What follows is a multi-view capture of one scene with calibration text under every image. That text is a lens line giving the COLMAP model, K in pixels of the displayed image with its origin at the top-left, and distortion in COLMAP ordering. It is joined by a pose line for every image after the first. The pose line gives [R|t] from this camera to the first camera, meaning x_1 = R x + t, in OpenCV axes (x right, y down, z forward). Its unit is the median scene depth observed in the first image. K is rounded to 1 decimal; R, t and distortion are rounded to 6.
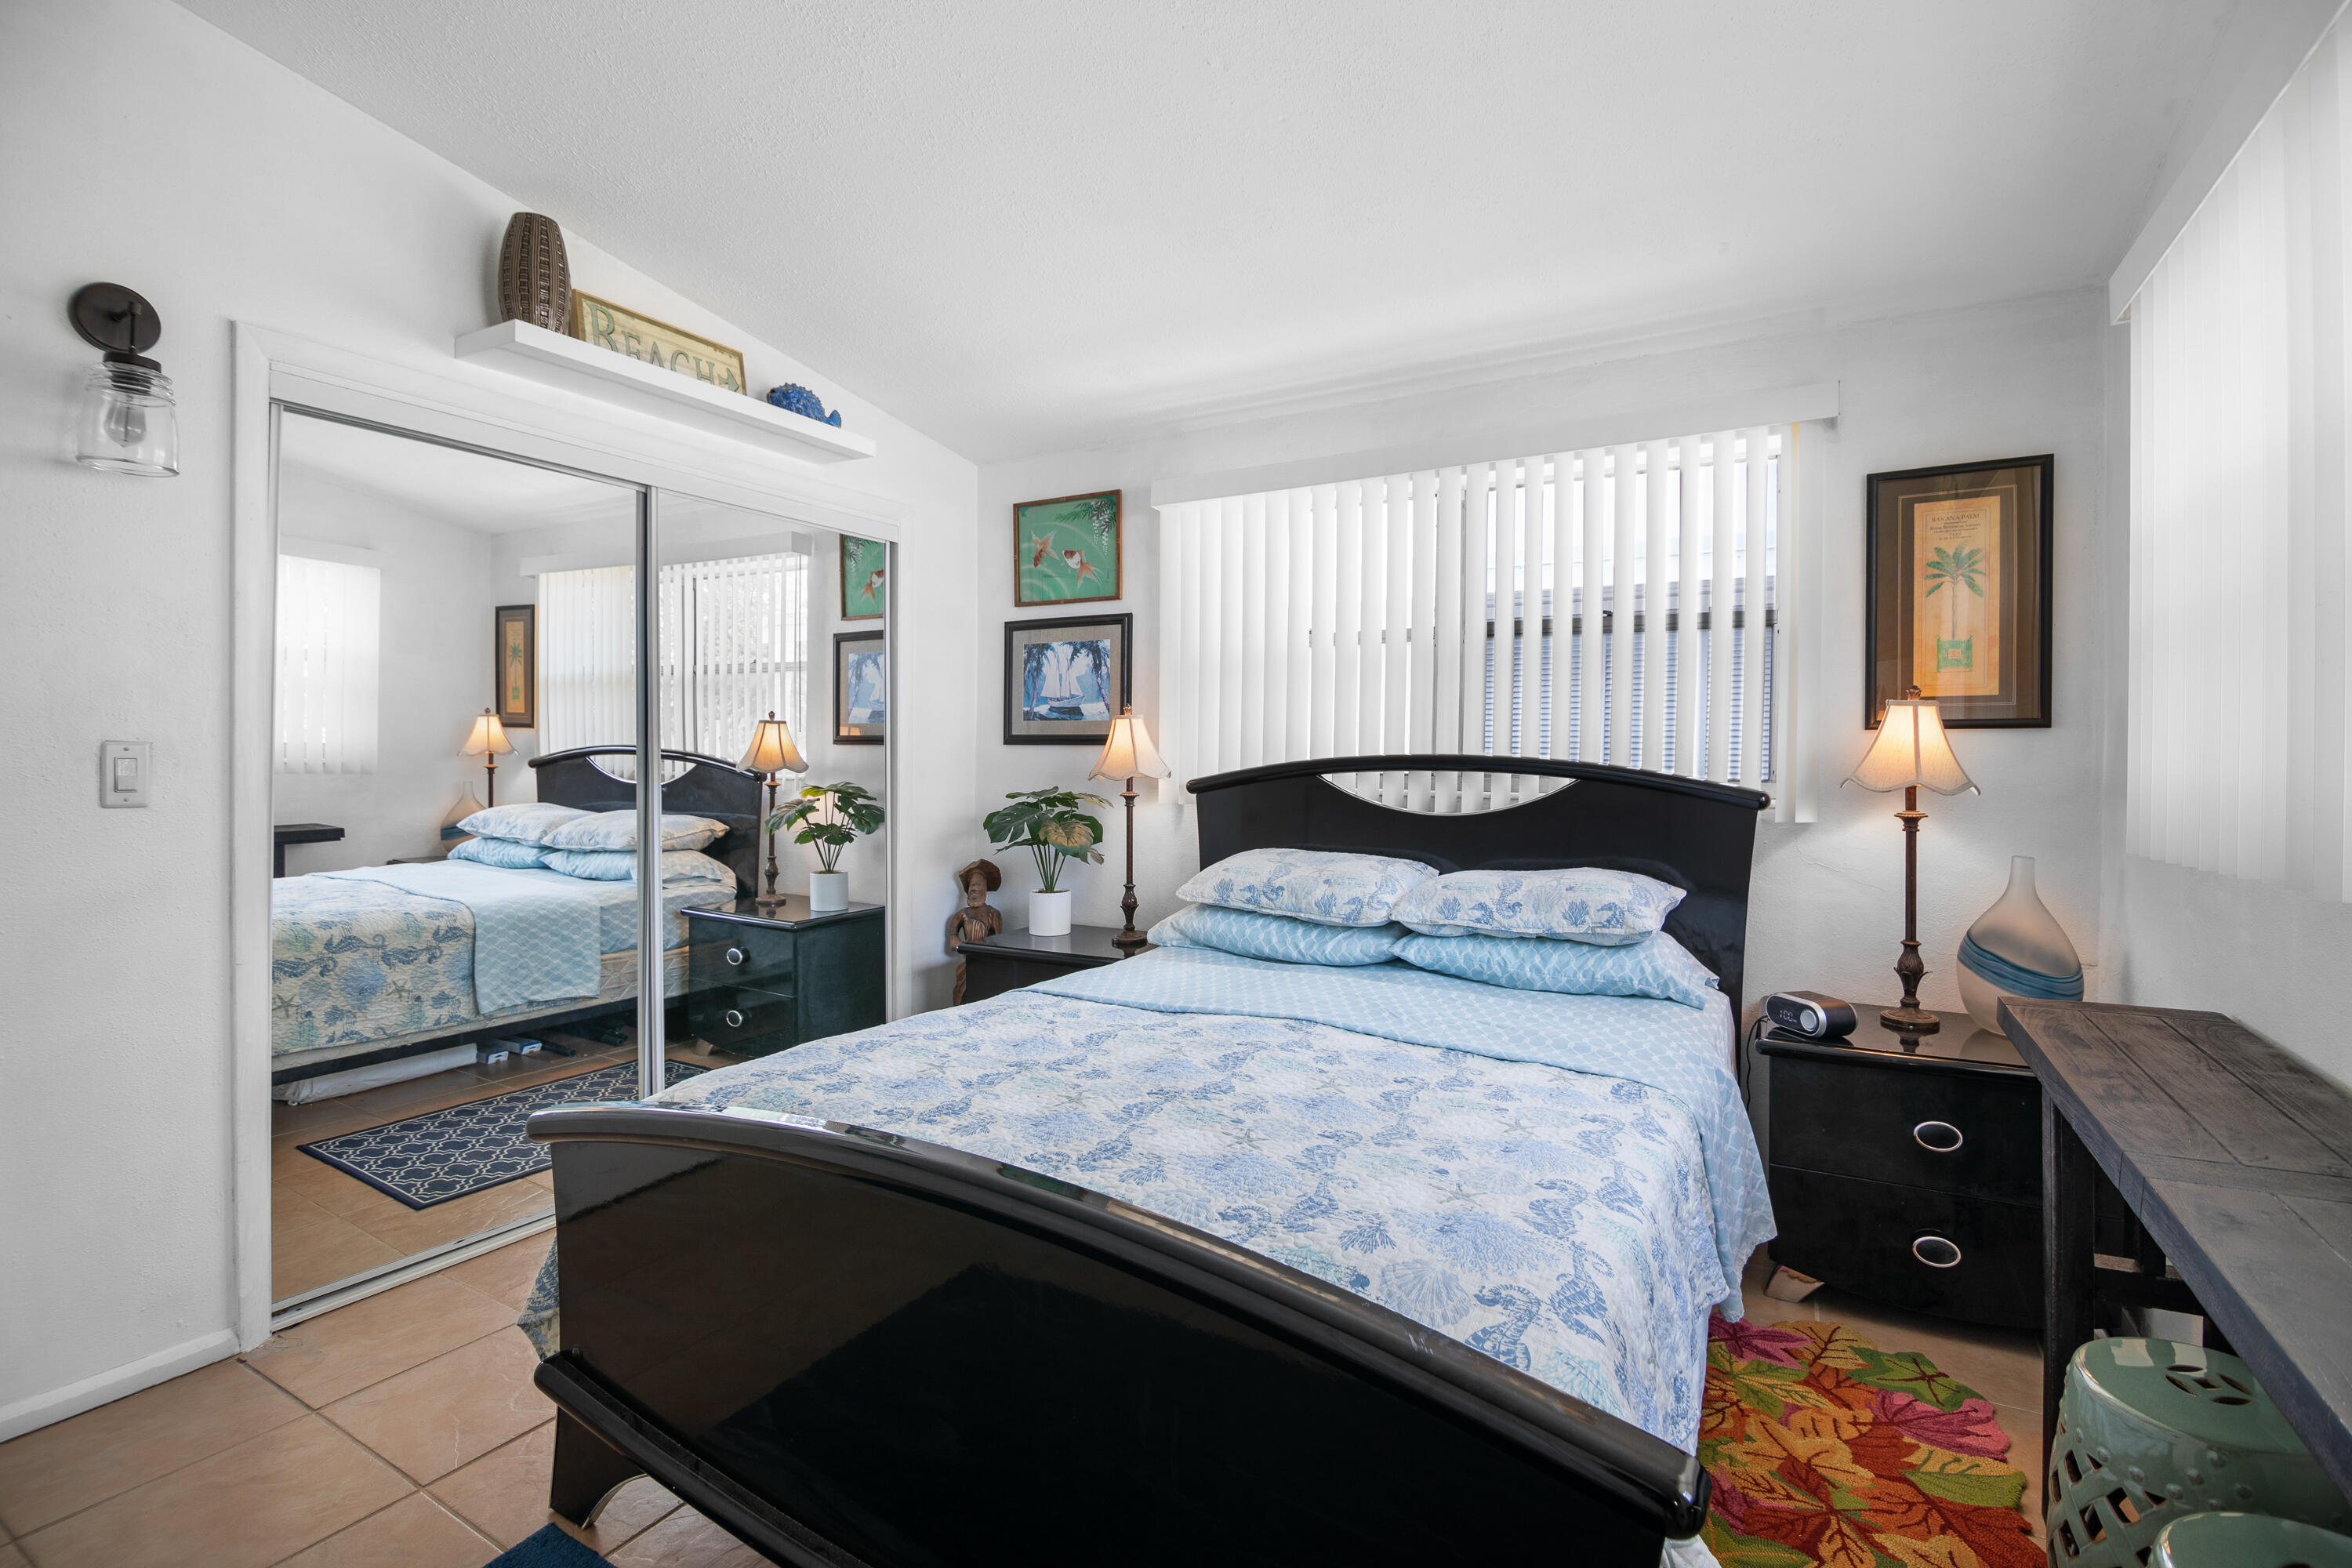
lens RADIAL K [[1076.7, 0, 1176.0], [0, 1076.7, 784.0], [0, 0, 1]] dist [-0.055458, -0.000103]
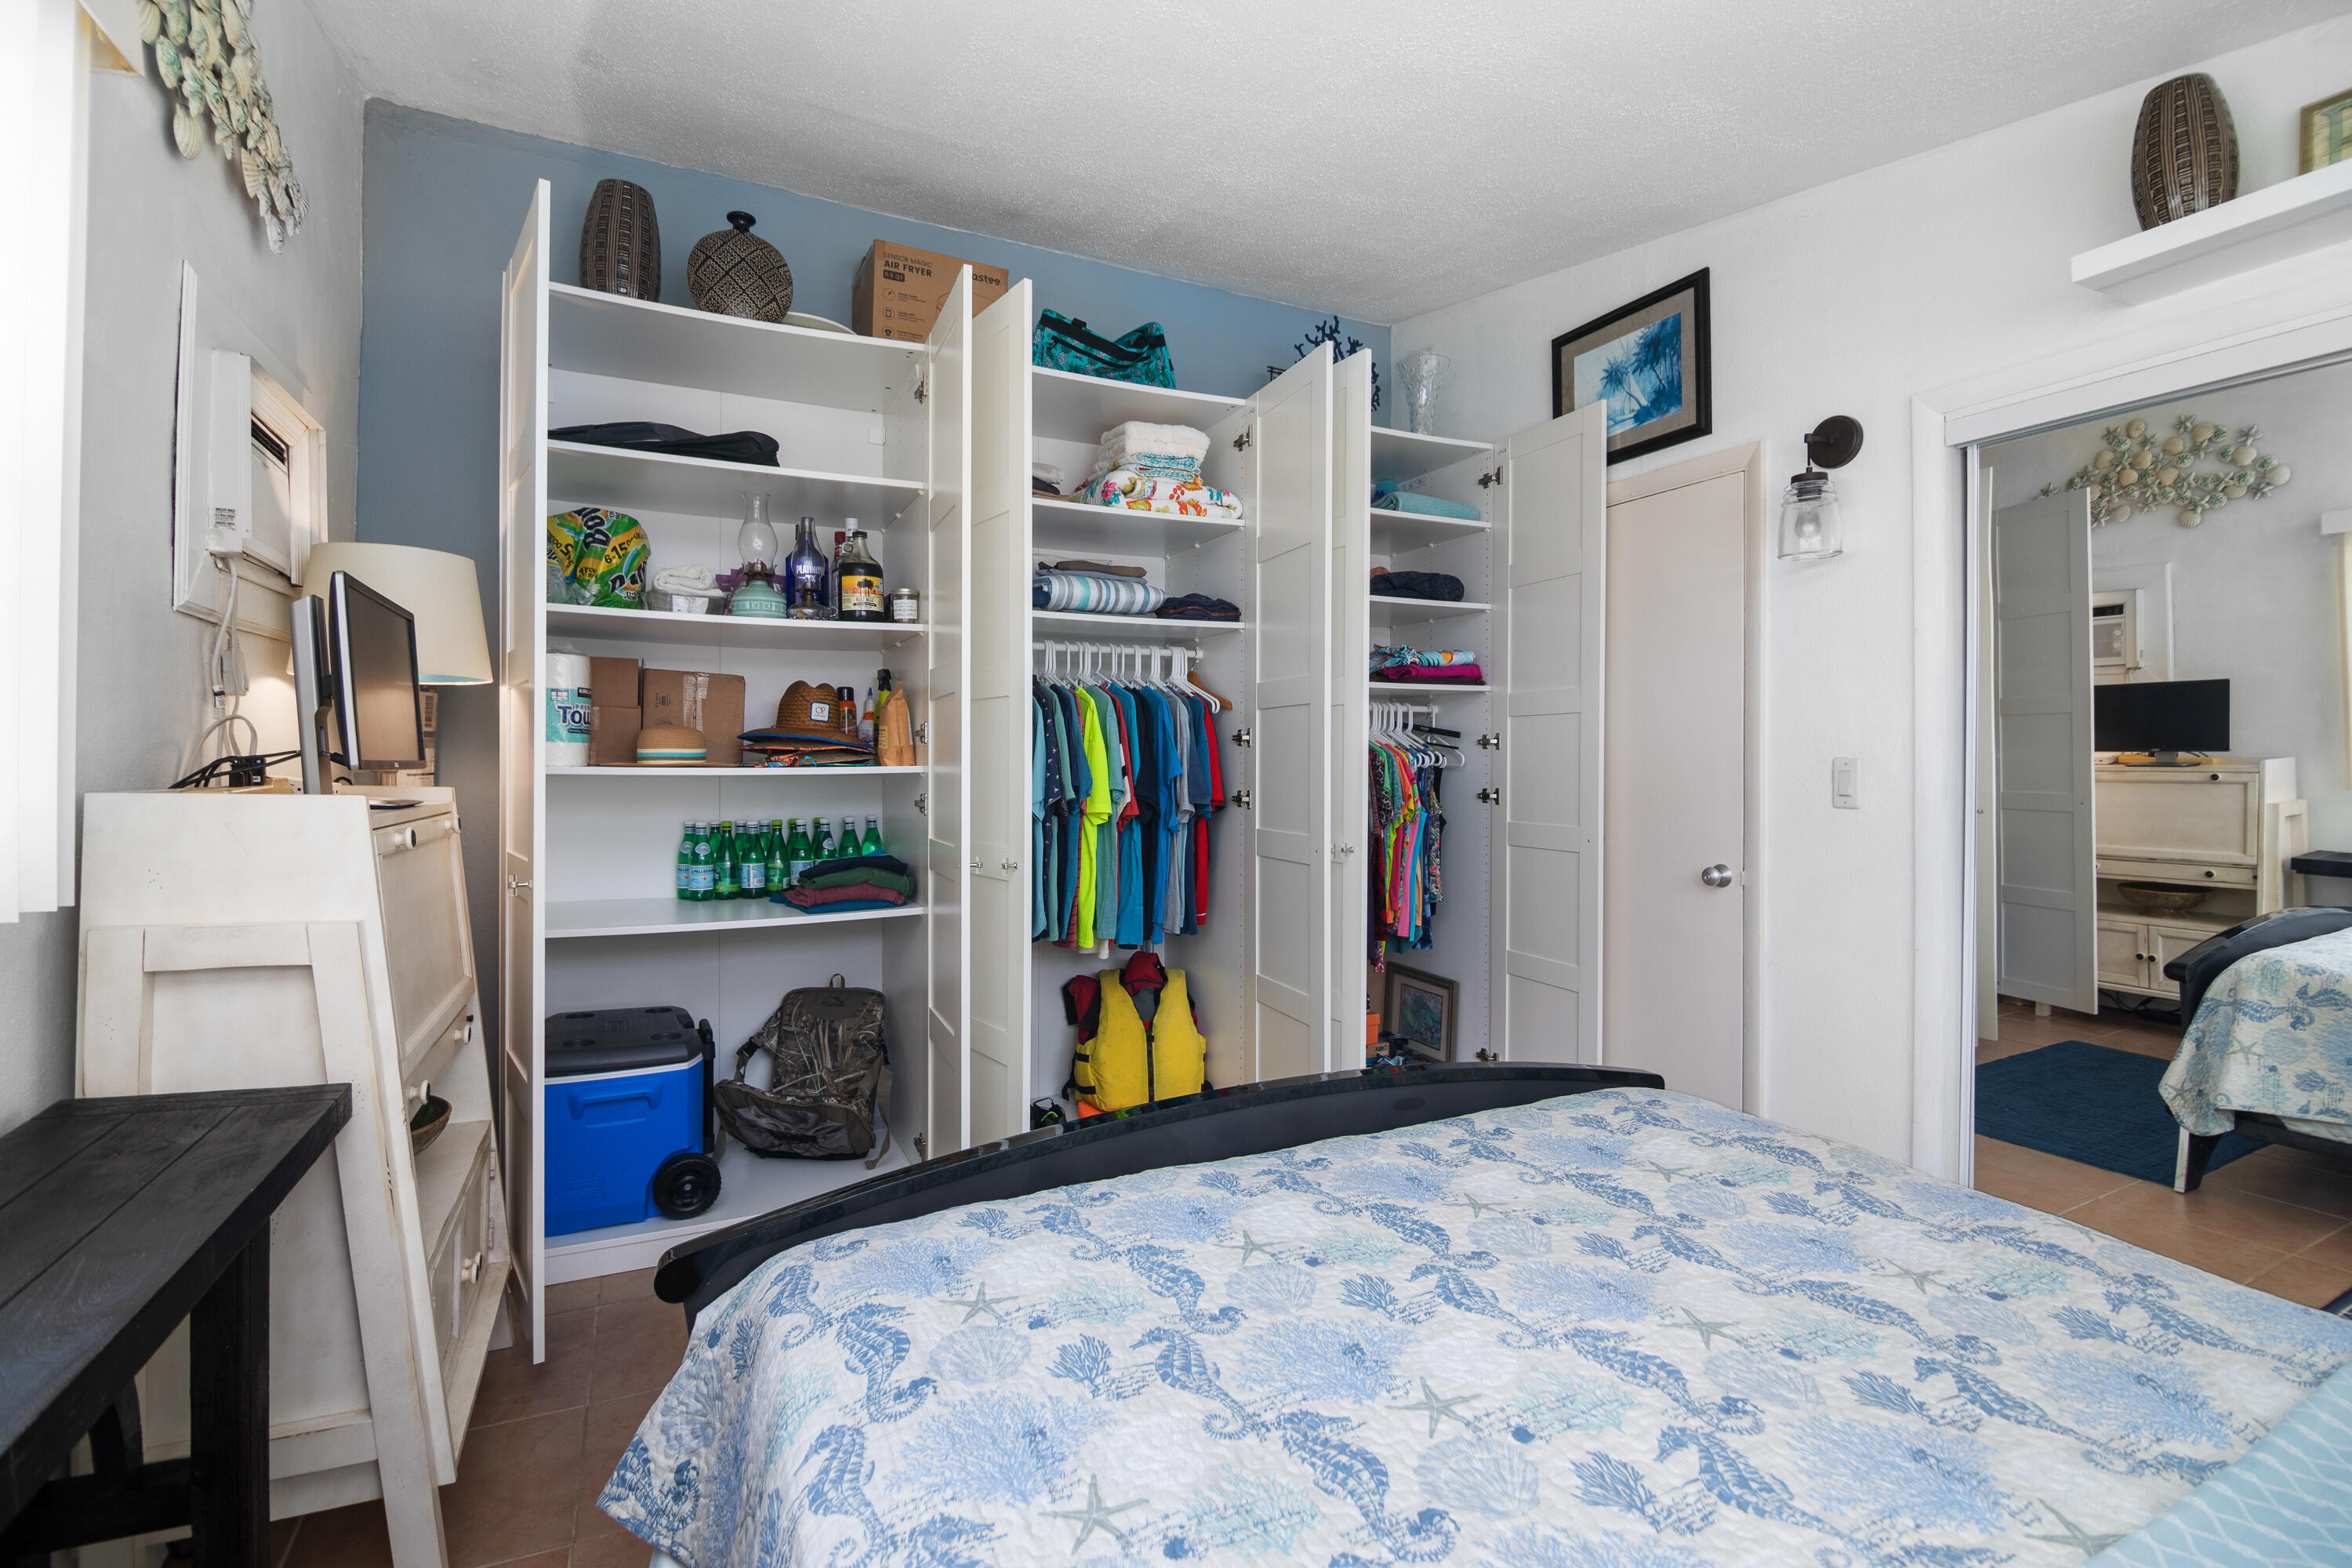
lens RADIAL K [[1048.2, 0, 1180.0], [0, 1048.2, 756.1], [0, 0, 1]] dist [-0.001020, -0.000164]
pose [[-0.562367, -0.008634, -0.826843, 0.385584], [-0.017884, 0.999839, 0.001722, -0.021146], [0.826694, 0.015756, -0.562430, 0.708456]]
